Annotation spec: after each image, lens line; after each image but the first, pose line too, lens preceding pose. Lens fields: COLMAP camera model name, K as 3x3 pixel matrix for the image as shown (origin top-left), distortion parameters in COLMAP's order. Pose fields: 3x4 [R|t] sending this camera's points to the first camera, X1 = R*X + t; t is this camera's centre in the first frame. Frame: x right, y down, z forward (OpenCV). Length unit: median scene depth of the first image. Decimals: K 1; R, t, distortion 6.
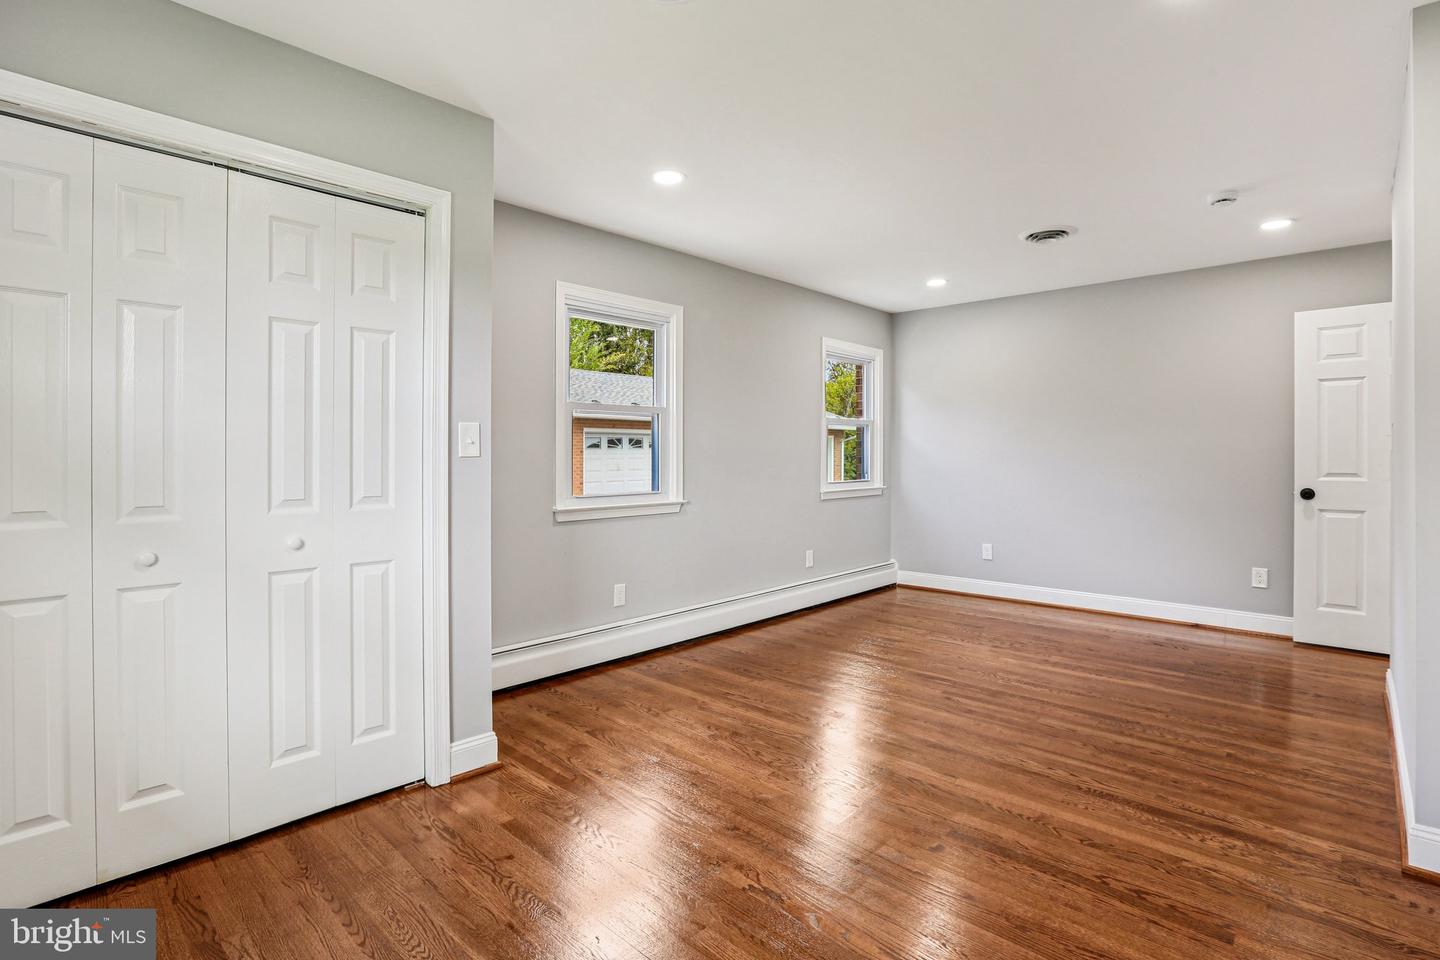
lens RADIAL K [[690.3, 0, 709.3], [0, 690.3, 467.3], [0, 0, 1]] dist [0.000266, -0.000078]
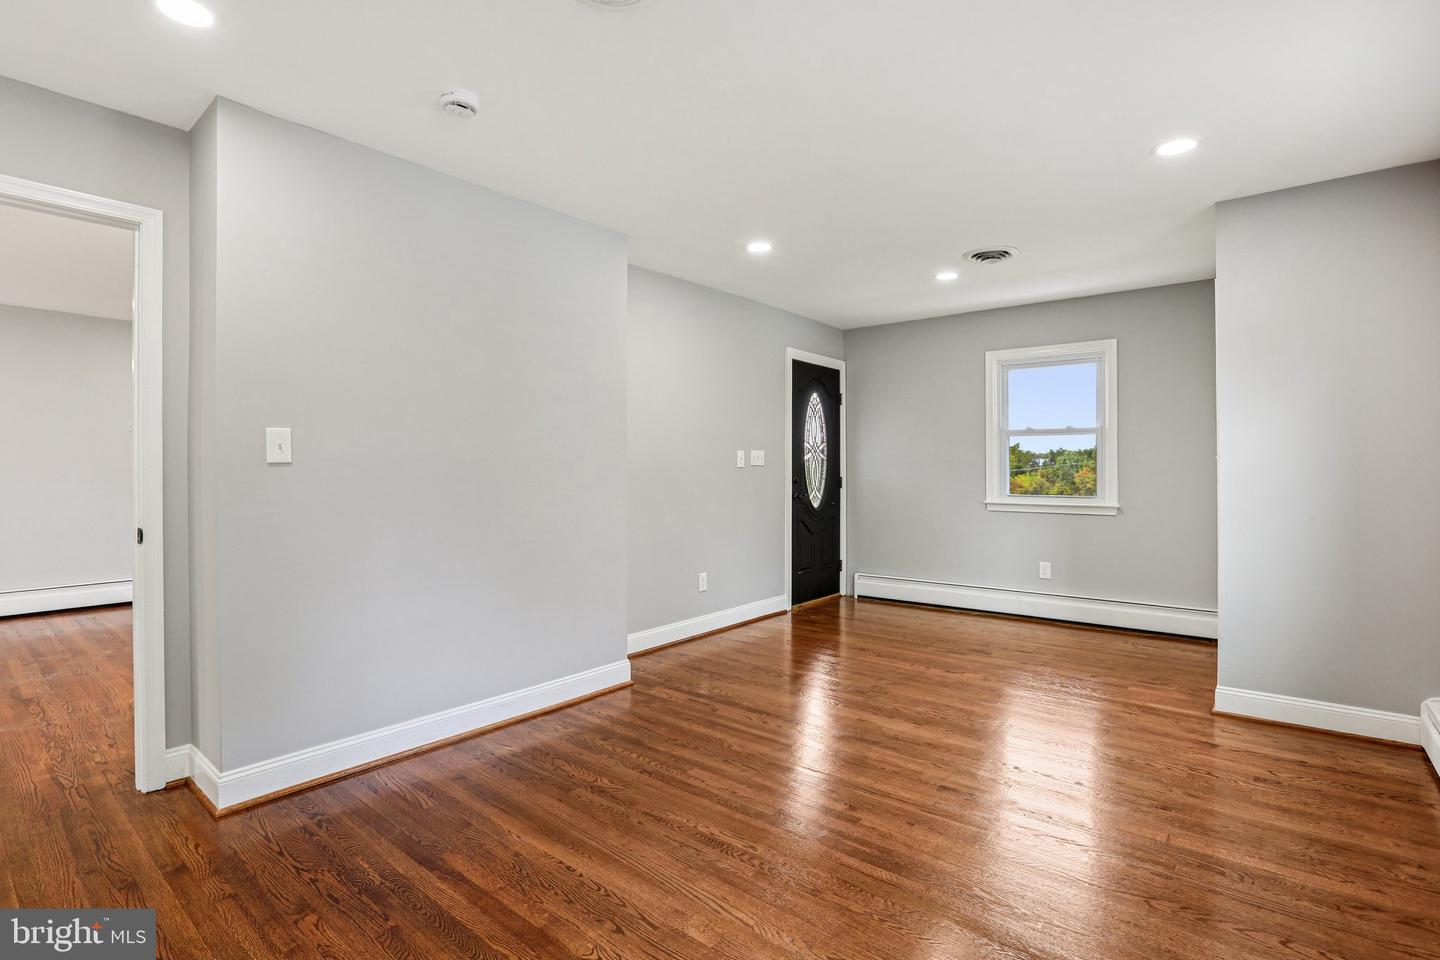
lens RADIAL K [[690.3, 0, 722.5], [0, 690.3, 471.7], [0, 0, 1]] dist [0.000266, -0.000078]
pose [[-0.995834, 0.002133, -0.091162, 0.656521], [0.000691, 0.999874, 0.015851, -0.018834], [0.091184, 0.015722, -0.995710, 2.036908]]
